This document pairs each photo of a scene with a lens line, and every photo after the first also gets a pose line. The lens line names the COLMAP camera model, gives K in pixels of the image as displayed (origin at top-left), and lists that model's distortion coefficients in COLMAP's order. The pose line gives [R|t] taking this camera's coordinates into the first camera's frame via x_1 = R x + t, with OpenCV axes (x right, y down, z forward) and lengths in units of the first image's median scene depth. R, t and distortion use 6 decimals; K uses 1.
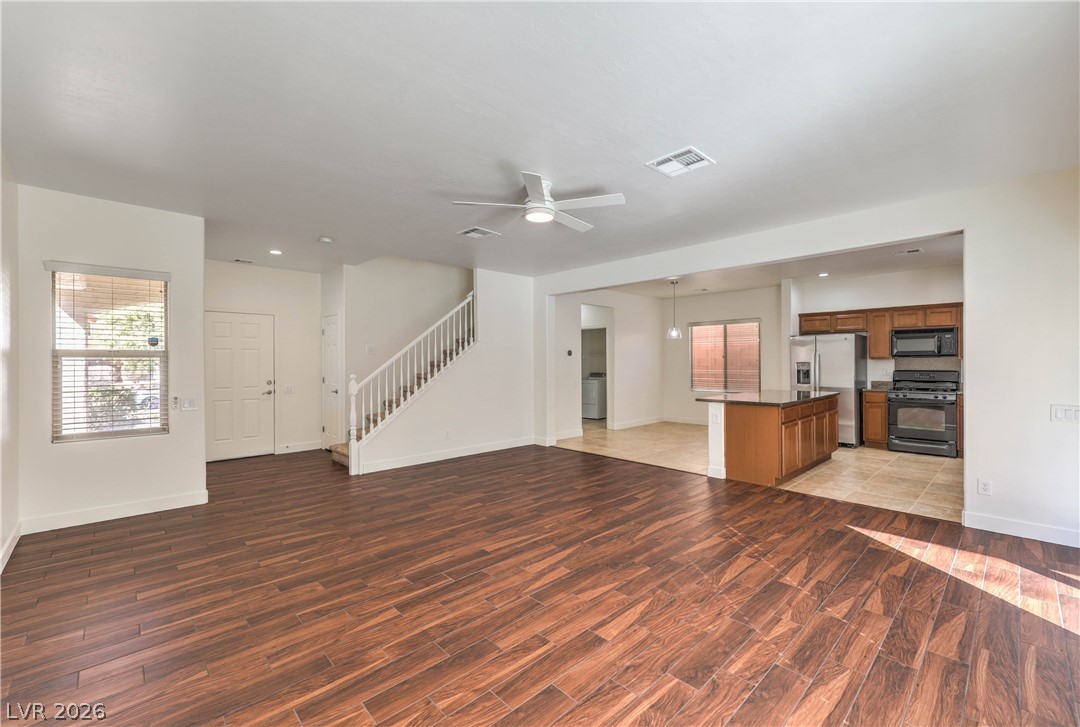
lens RADIAL K [[448.8, 0, 547.0], [0, 448.8, 360.3], [0, 0, 1]] dist [-0.000892, 0.000037]
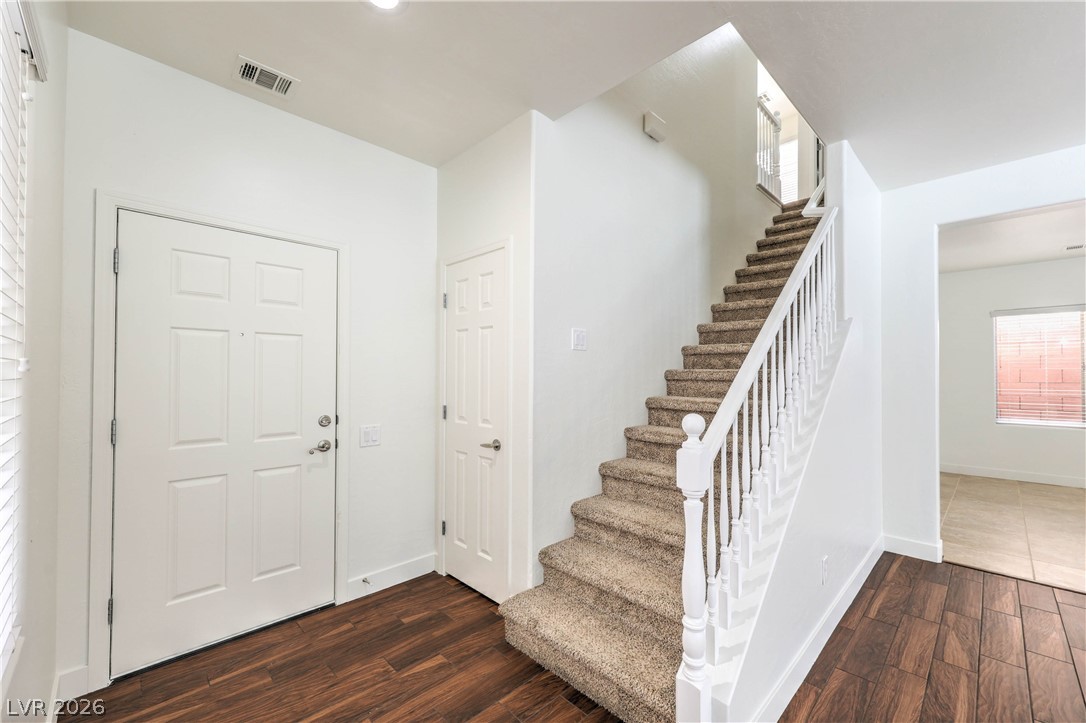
lens RADIAL K [[448.0, 0, 540.9], [0, 448.0, 368.5], [0, 0, 1]] dist [0.013699, -0.000067]
pose [[0.999674, 0.004985, 0.025054, -0.694169], [-0.004669, 0.999909, -0.012679, 0.011479], [-0.025115, 0.012558, 0.999606, 0.949715]]
